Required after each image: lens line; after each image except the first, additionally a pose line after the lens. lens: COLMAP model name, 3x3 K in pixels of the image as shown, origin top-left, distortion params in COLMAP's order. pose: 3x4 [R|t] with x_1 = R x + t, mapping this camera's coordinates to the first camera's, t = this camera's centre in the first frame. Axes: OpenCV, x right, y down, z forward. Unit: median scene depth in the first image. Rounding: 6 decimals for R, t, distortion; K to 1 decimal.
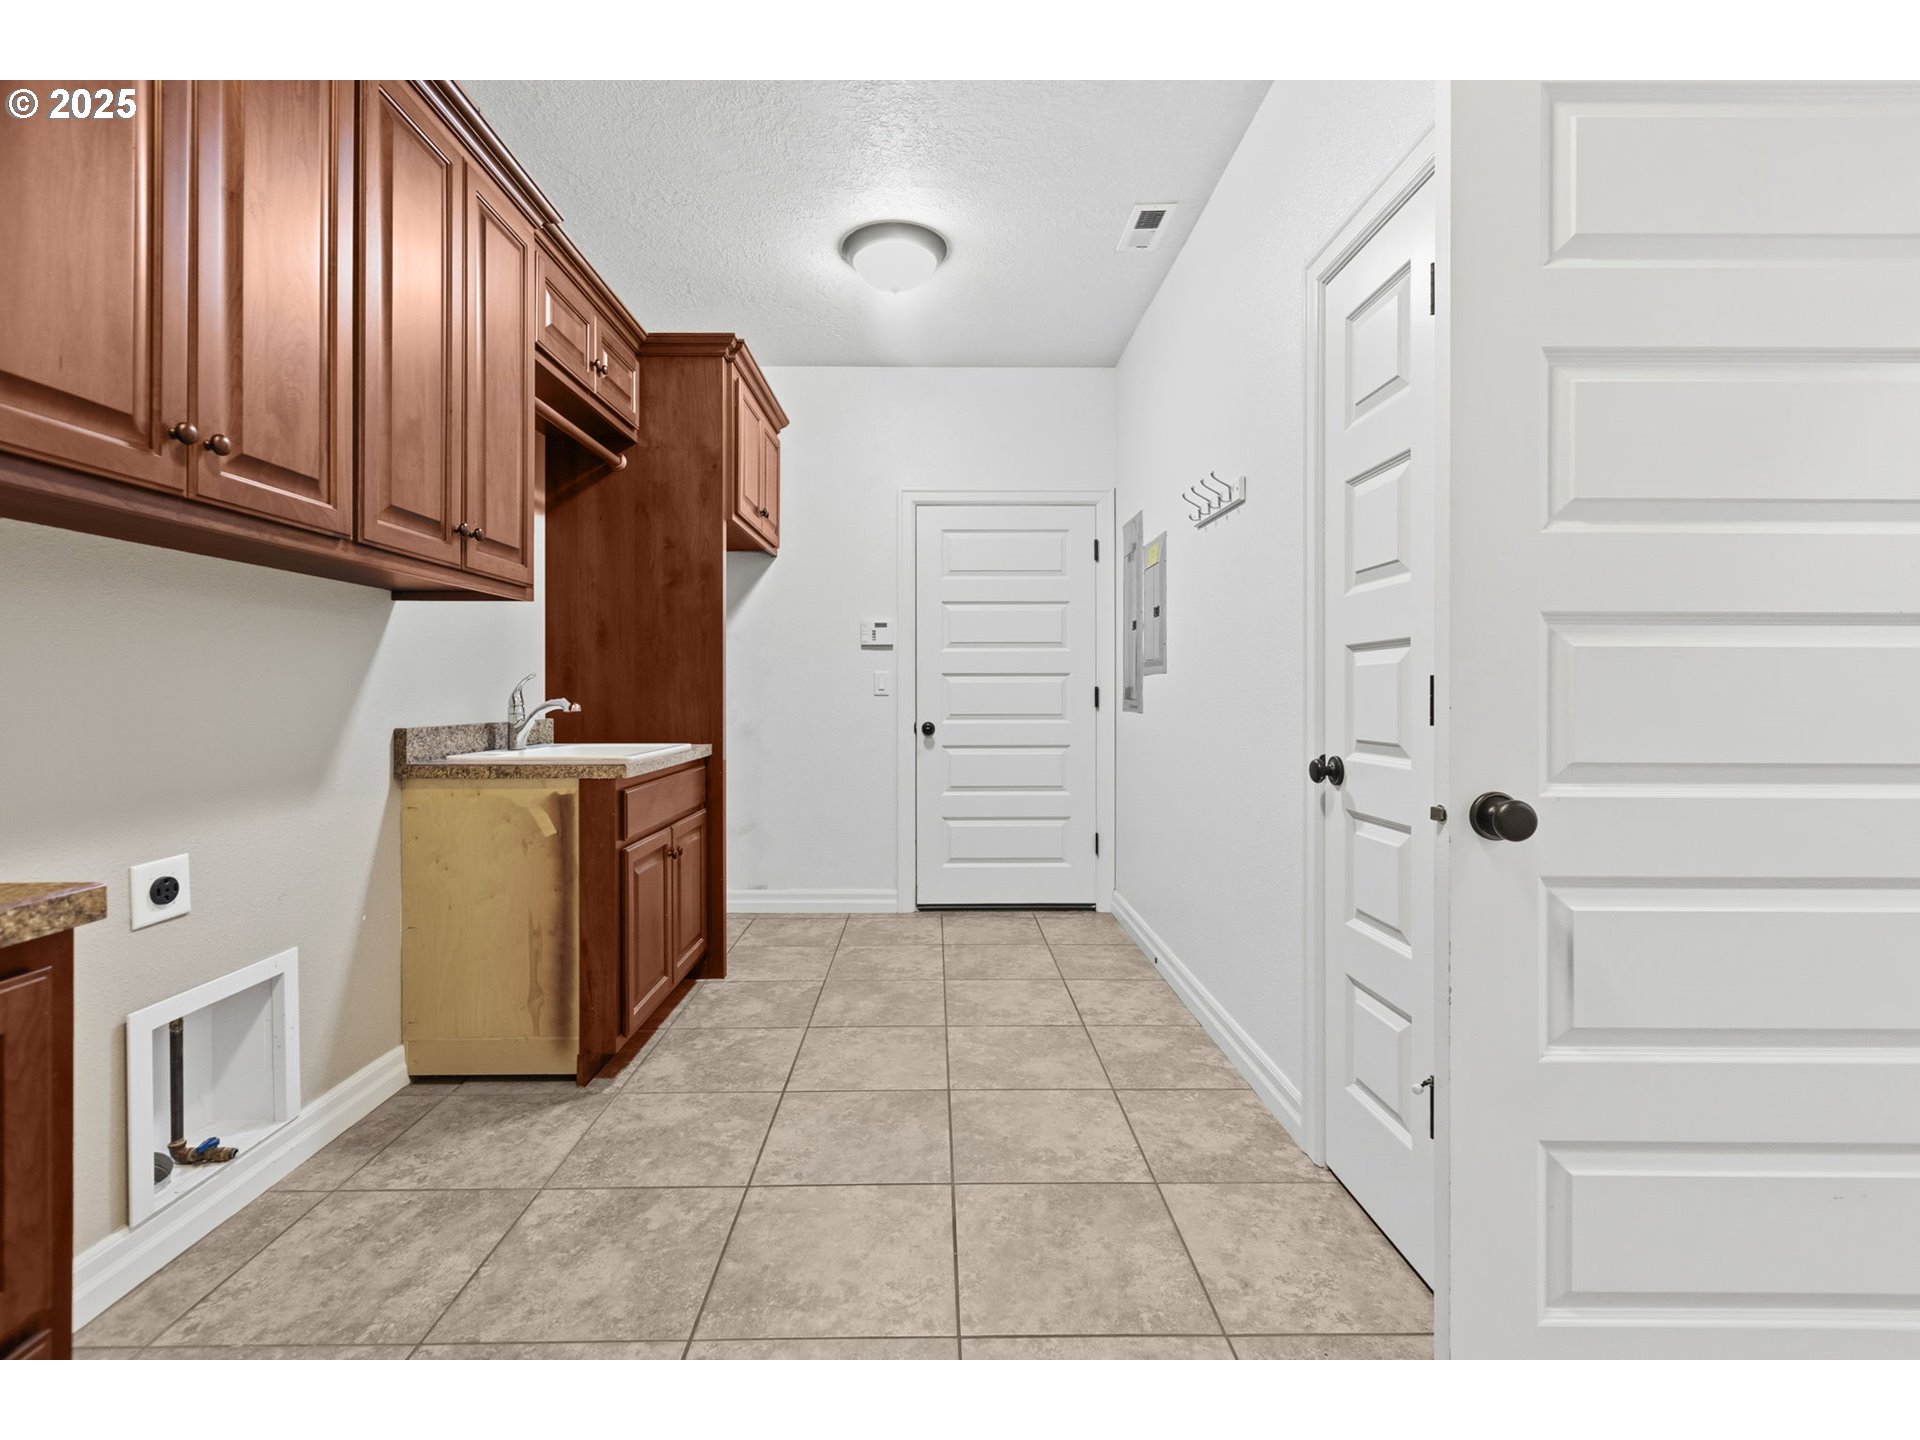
lens RADIAL K [[862.0, 0, 949.9], [0, 862.0, 693.6], [0, 0, 1]] dist [-0.000715, 0.000104]
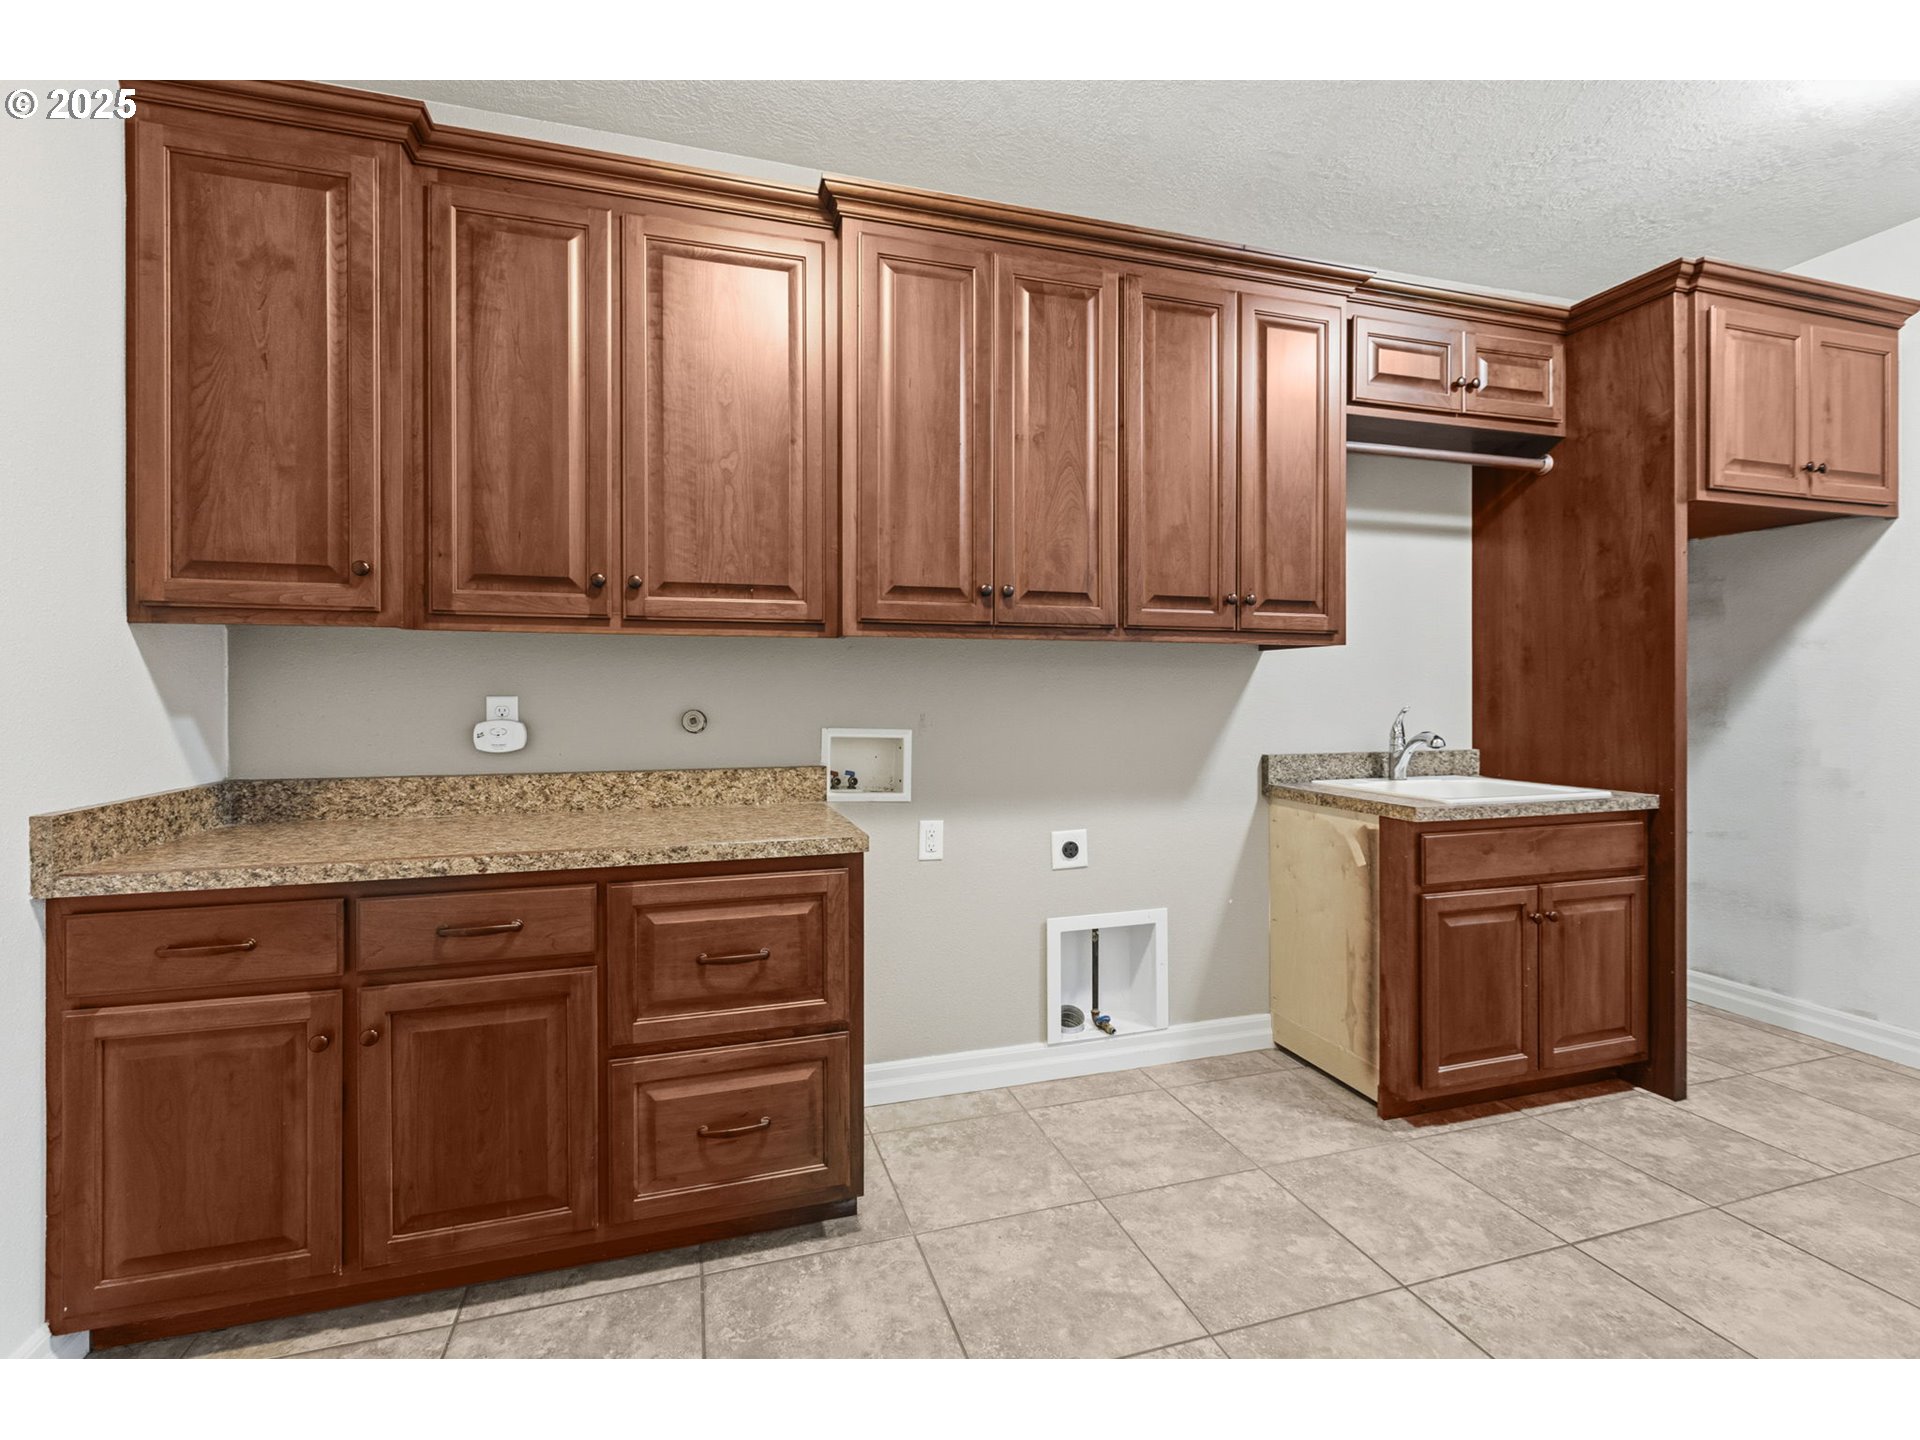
lens RADIAL K [[862.0, 0, 949.9], [0, 862.0, 693.6], [0, 0, 1]] dist [-0.000715, 0.000104]
pose [[0.268764, -0.000387, -0.963206, 0.410771], [0.002090, 0.999998, 0.000182, -0.046654], [0.963204, -0.002062, 0.268764, 0.230795]]
